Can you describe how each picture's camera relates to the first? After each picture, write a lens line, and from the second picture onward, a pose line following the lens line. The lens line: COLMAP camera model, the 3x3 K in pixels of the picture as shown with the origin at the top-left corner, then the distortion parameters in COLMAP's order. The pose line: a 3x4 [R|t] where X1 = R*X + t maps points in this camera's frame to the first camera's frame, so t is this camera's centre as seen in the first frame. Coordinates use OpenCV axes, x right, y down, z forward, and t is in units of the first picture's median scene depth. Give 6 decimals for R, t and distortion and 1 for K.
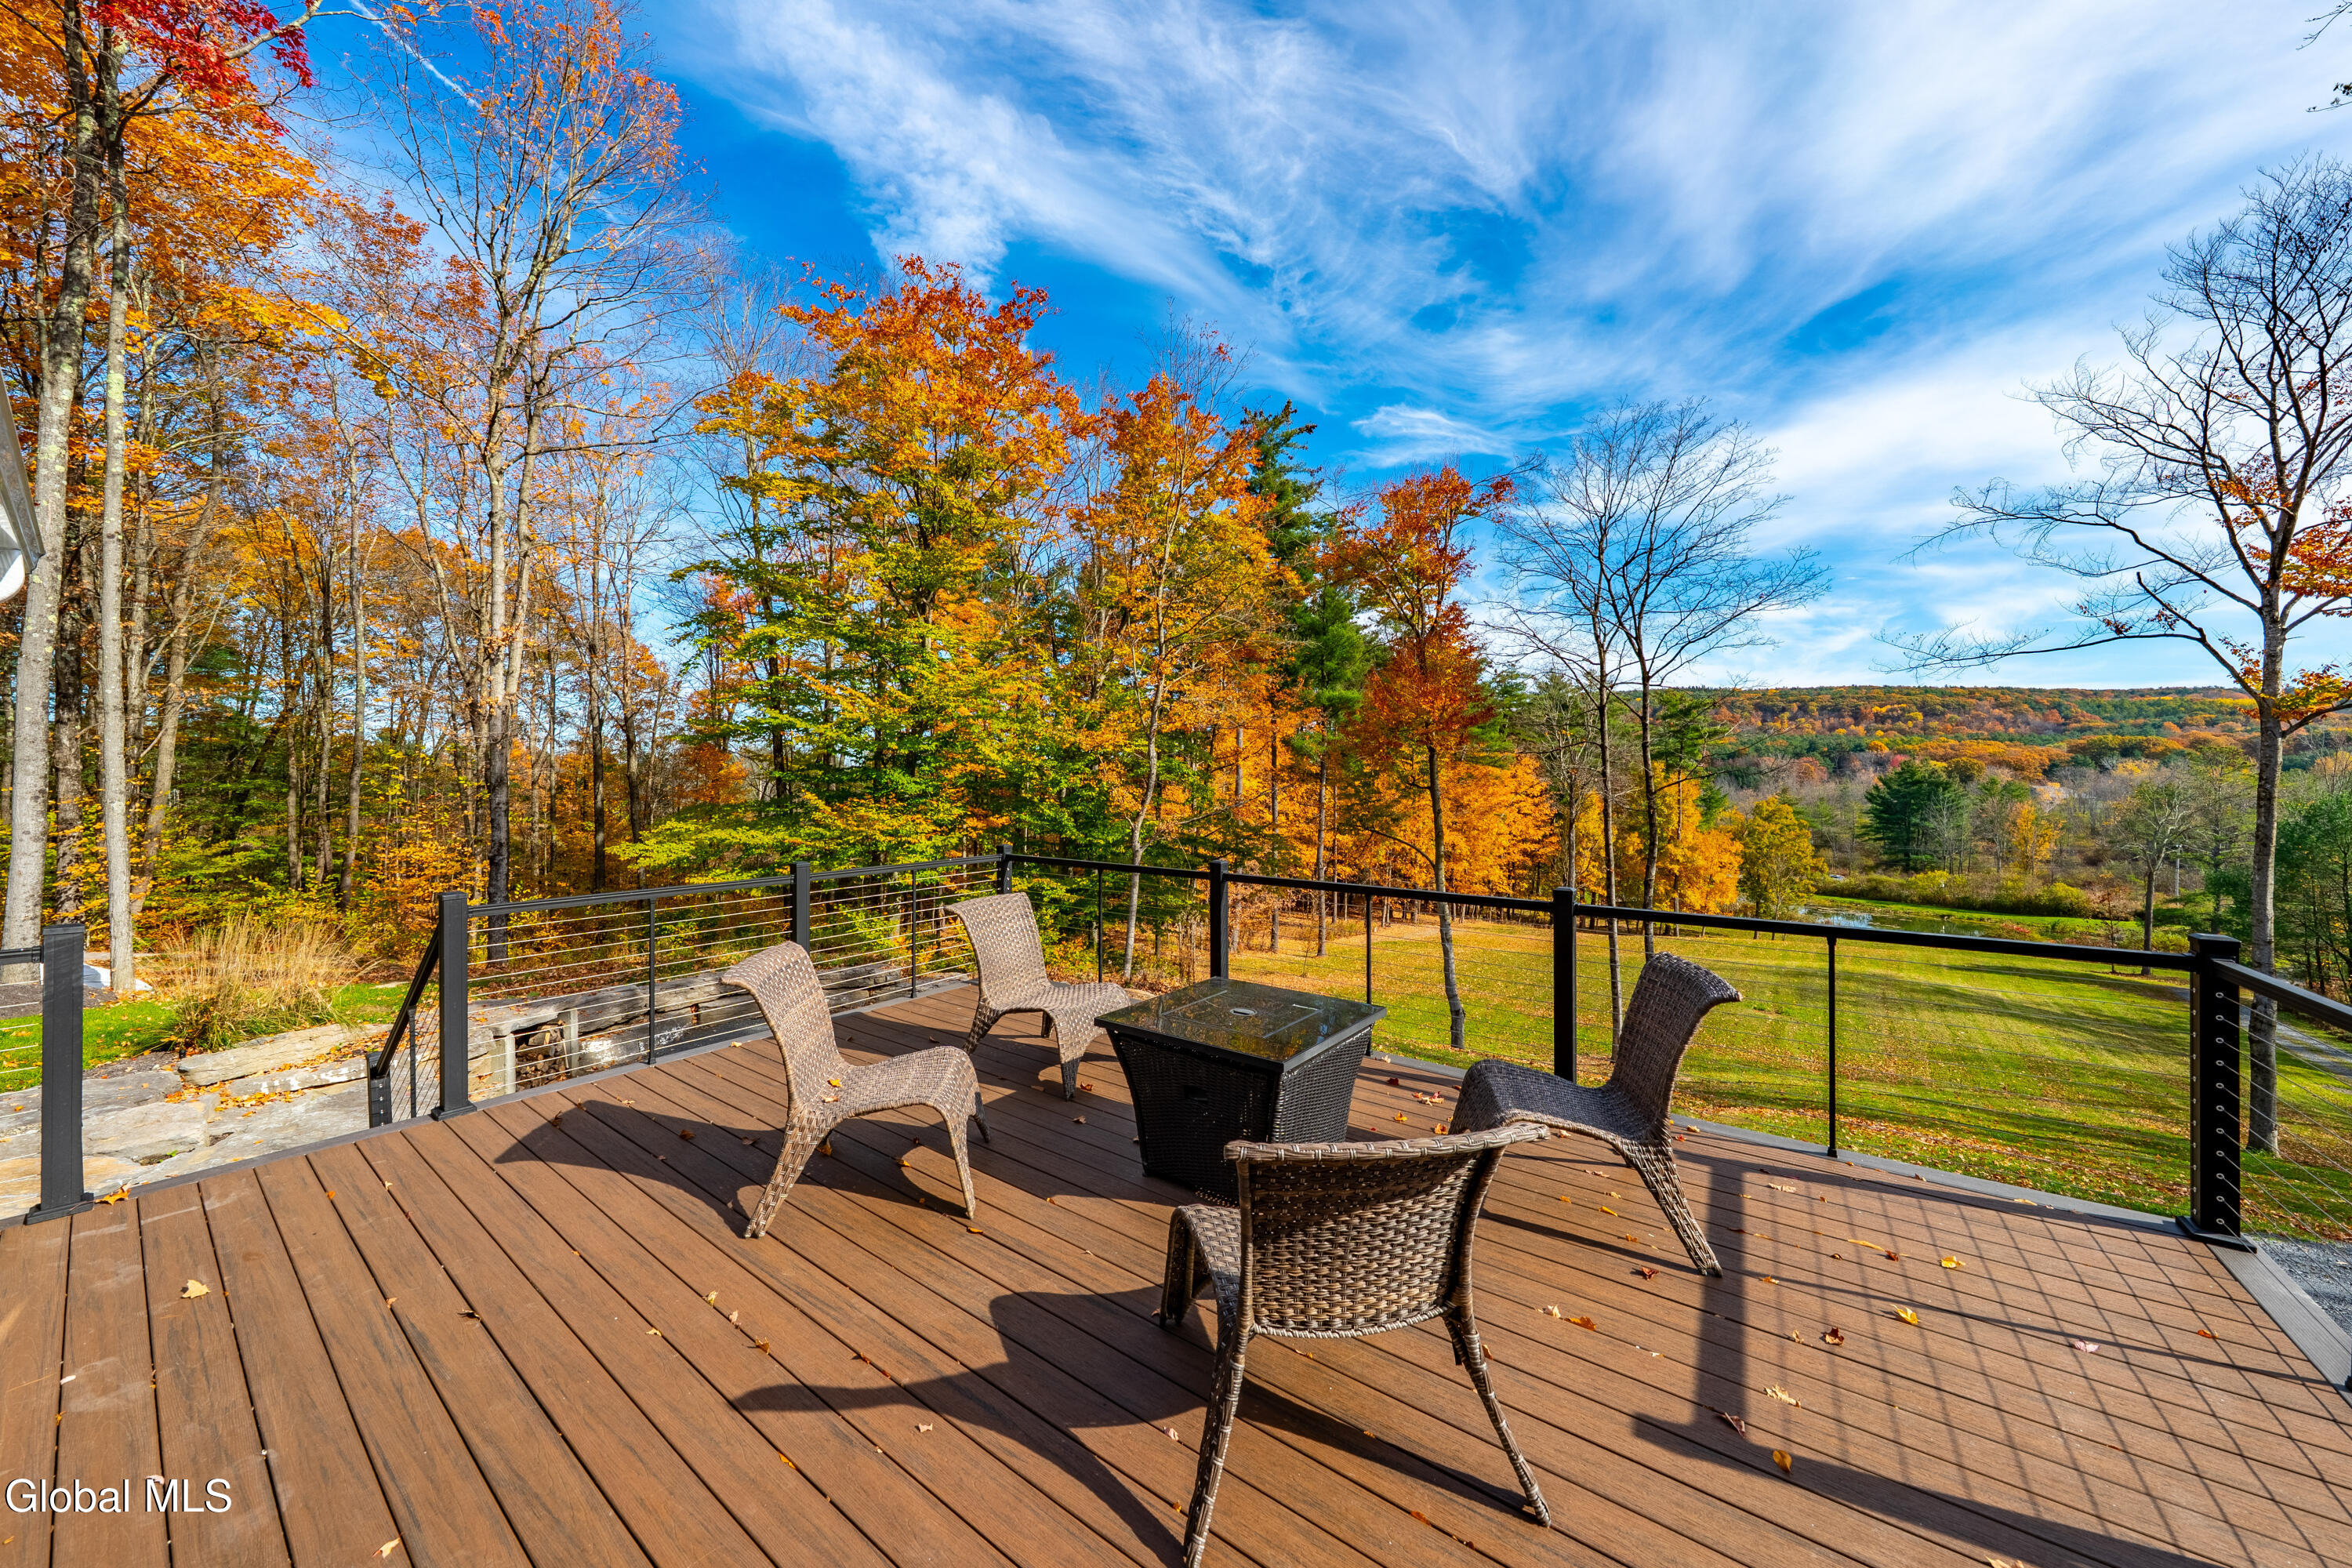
lens RADIAL K [[853.6, 0, 1168.9], [0, 853.6, 777.8], [0, 0, 1]] dist [-0.003795, 0.000143]
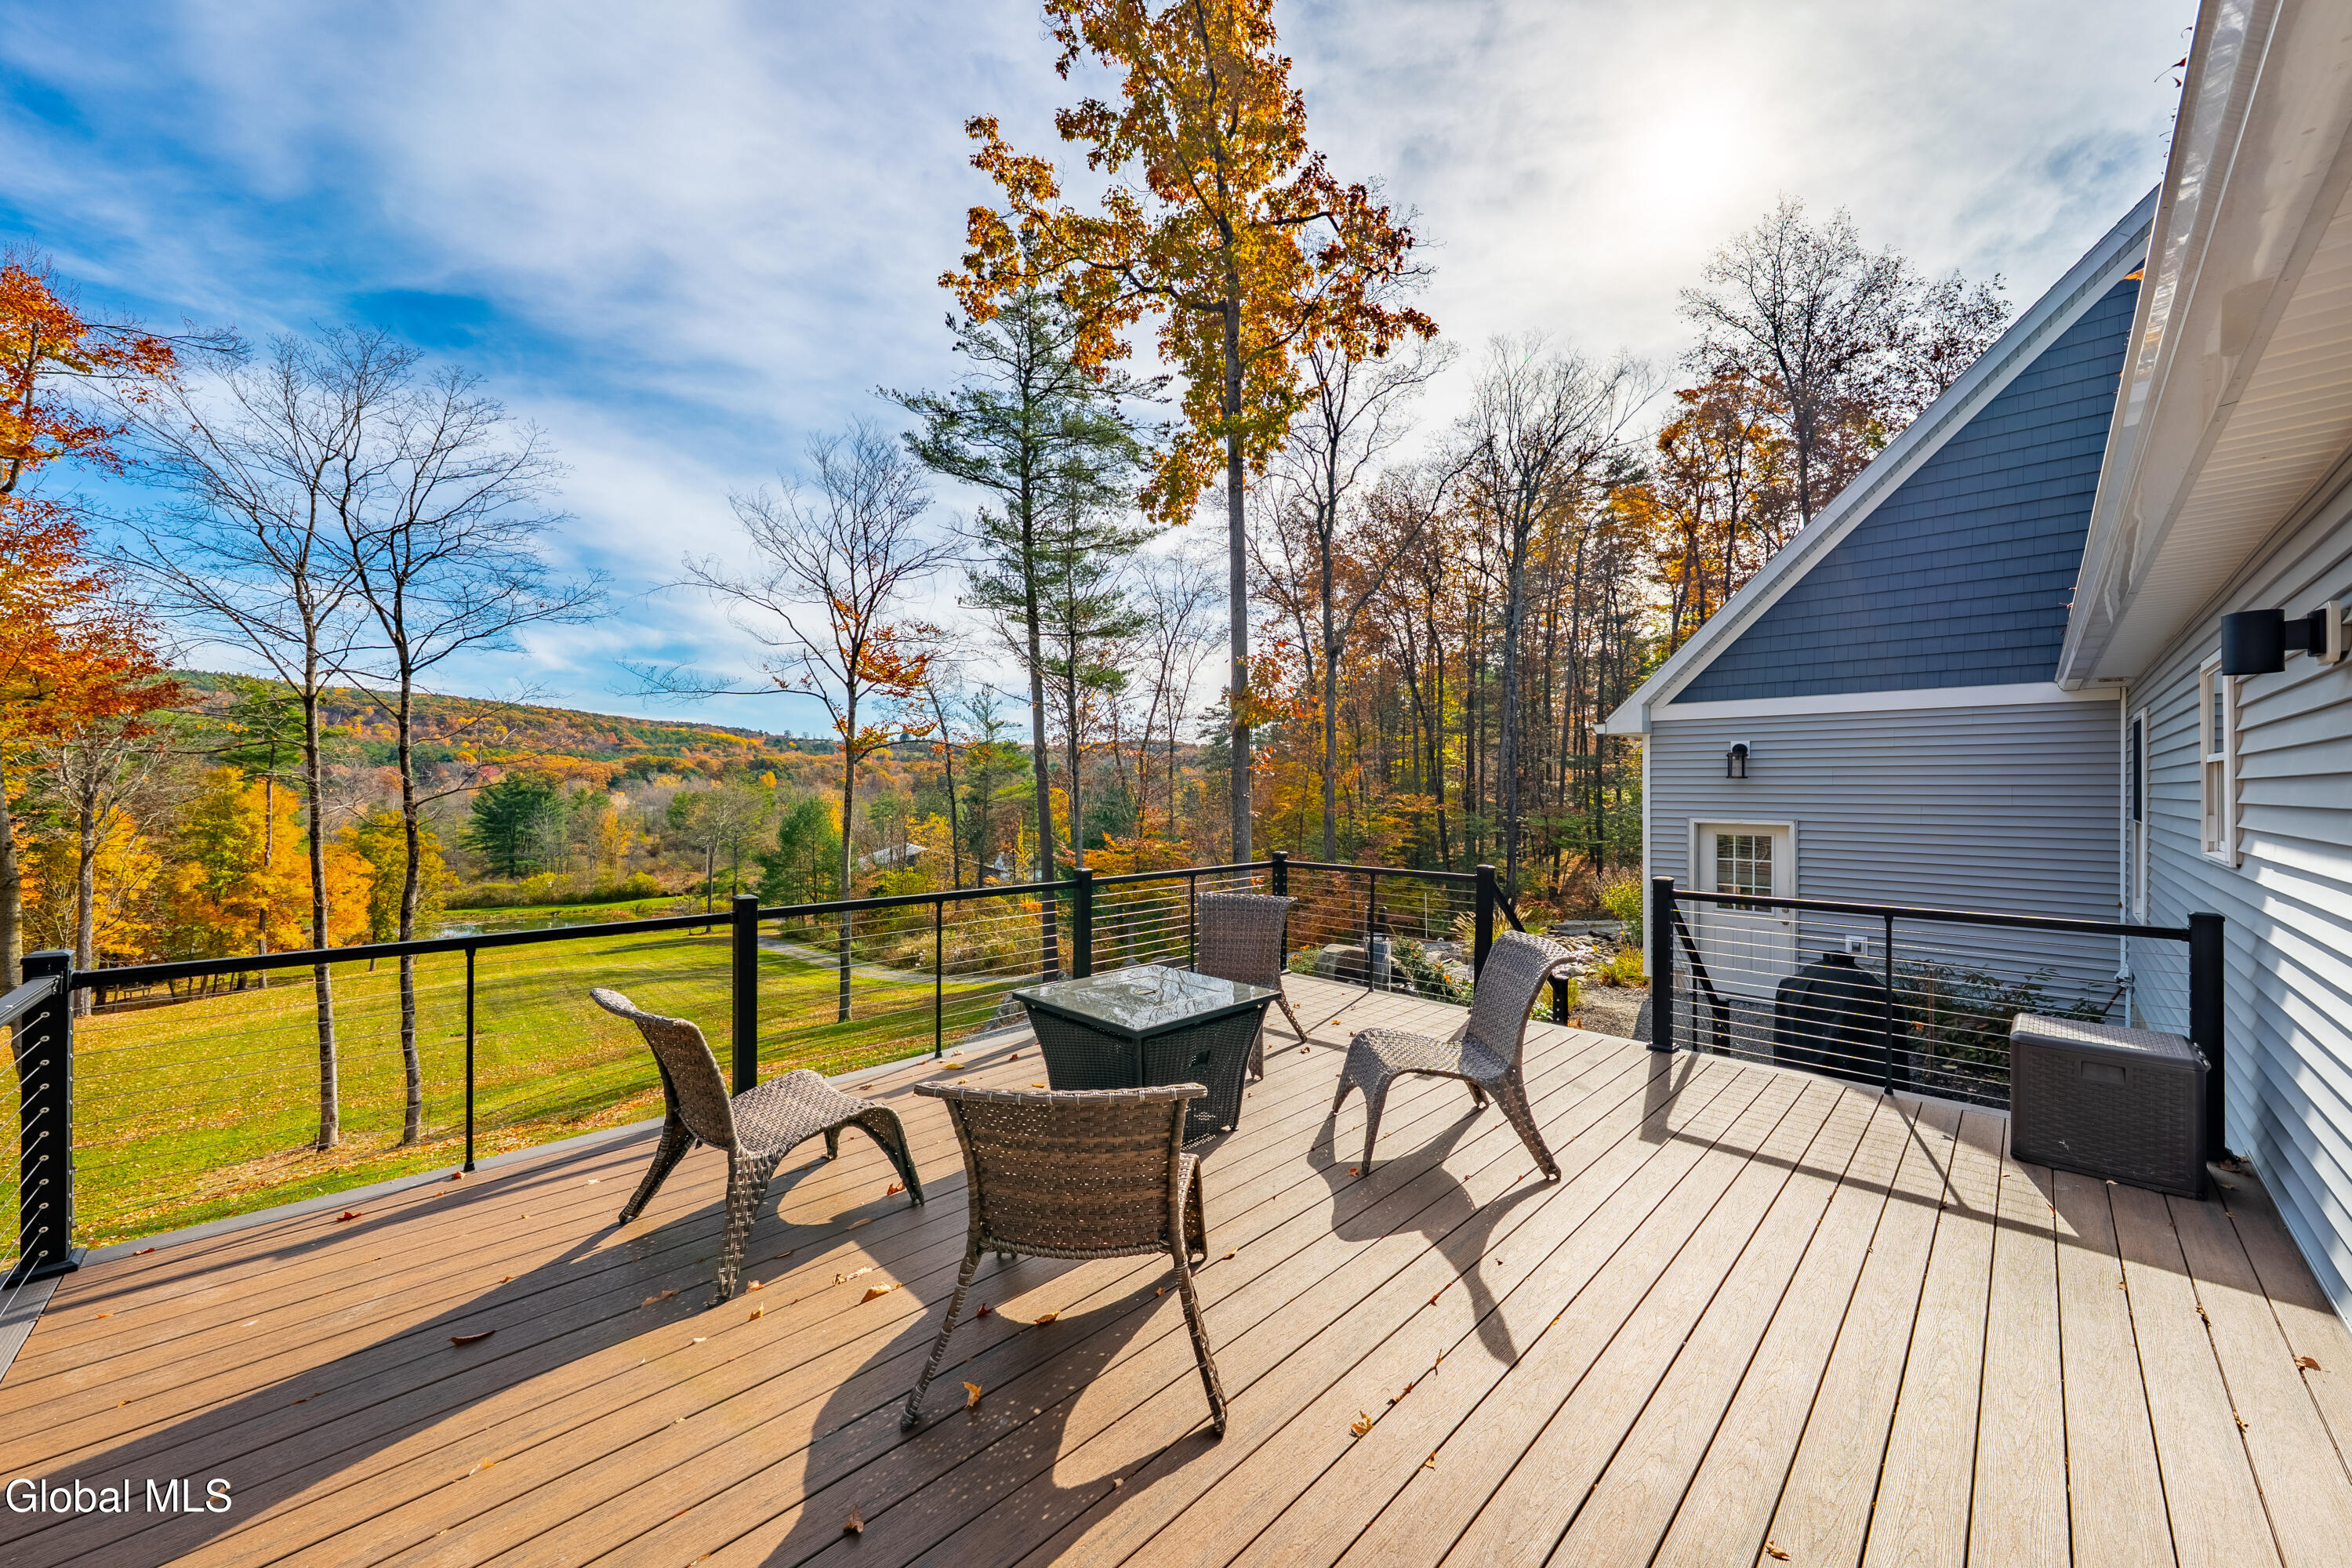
lens RADIAL K [[853.6, 0, 1159.7], [0, 853.6, 800.7], [0, 0, 1]] dist [-0.003795, 0.000143]
pose [[0.128289, -0.014912, 0.991625, -0.084442], [0.000567, 0.999888, 0.014962, -0.000094], [-0.991737, -0.001357, 0.128284, 0.067513]]
